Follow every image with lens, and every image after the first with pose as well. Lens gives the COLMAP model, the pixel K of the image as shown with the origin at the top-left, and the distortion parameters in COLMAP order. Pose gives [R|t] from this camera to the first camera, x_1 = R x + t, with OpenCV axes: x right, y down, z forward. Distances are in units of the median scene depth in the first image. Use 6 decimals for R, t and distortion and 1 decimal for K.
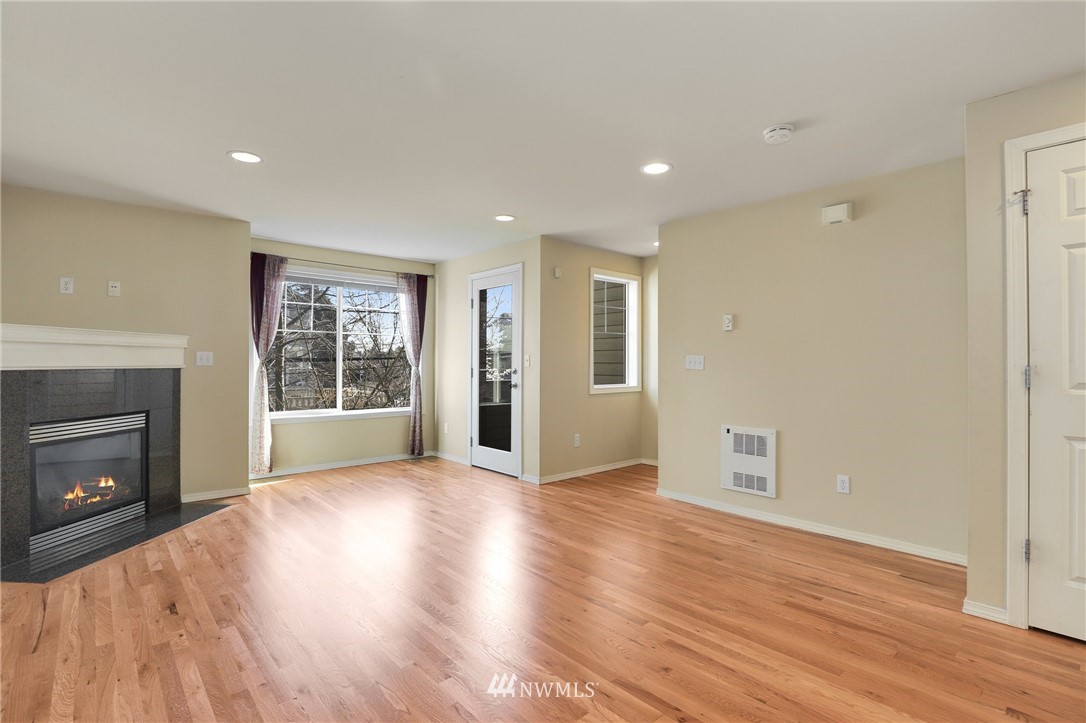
lens RADIAL K [[518.8, 0, 537.8], [0, 518.8, 362.1], [0, 0, 1]] dist [-0.014537, 0.001141]
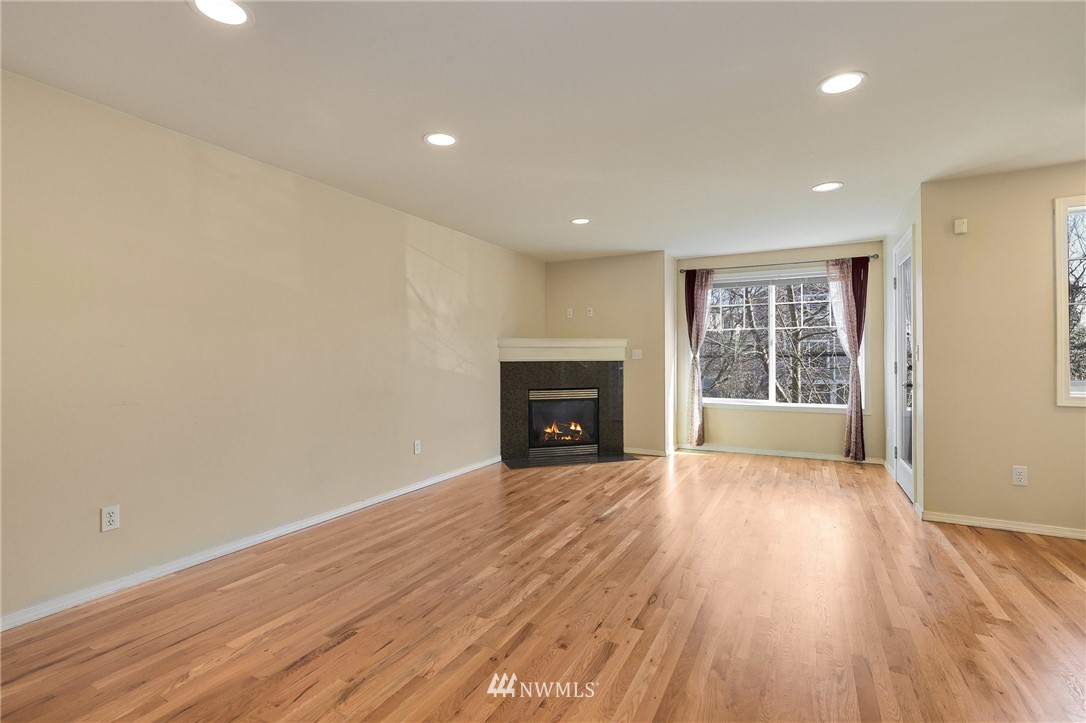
lens RADIAL K [[492.3, 0, 543.3], [0, 492.3, 360.3], [0, 0, 1]] dist [0.001703, 0.000827]
pose [[0.353170, 0.002030, -0.935557, 0.573764], [0.005102, 0.999979, 0.004096, 0.003230], [0.935545, -0.006220, 0.353152, 0.298553]]
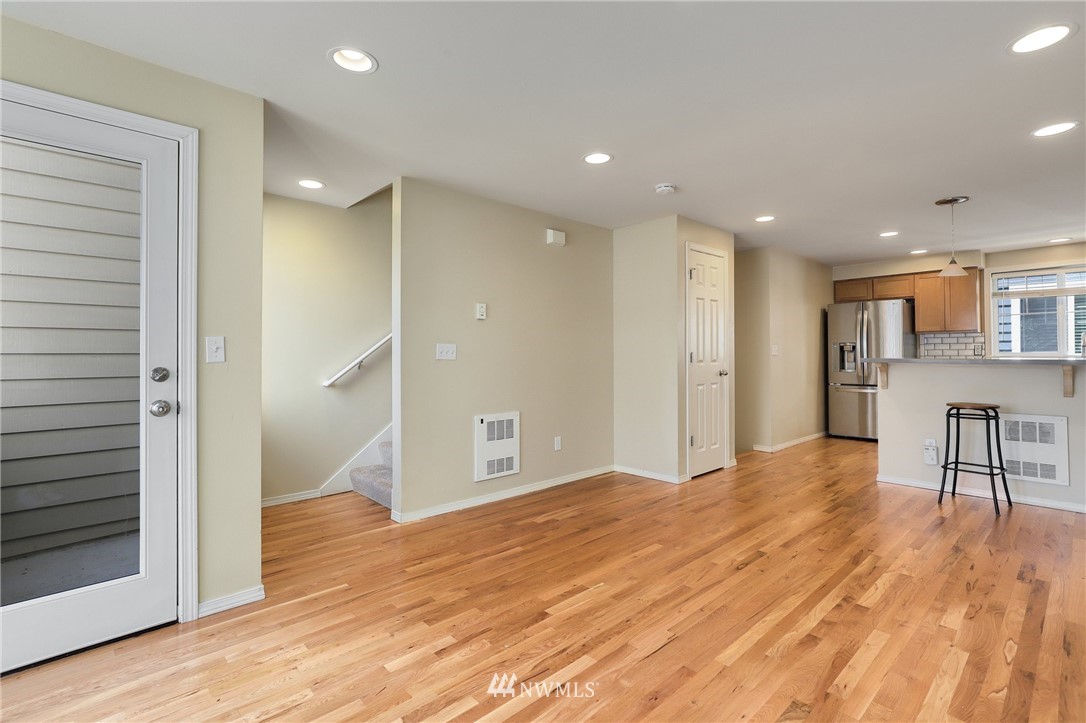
lens RADIAL K [[518.8, 0, 533.6], [0, 518.8, 341.2], [0, 0, 1]] dist [-0.014537, 0.001141]
pose [[-0.020241, 0.019563, 0.999604, -0.620356], [0.006938, 0.999787, -0.019426, 0.000902], [-0.999771, 0.006542, -0.020373, 0.917047]]
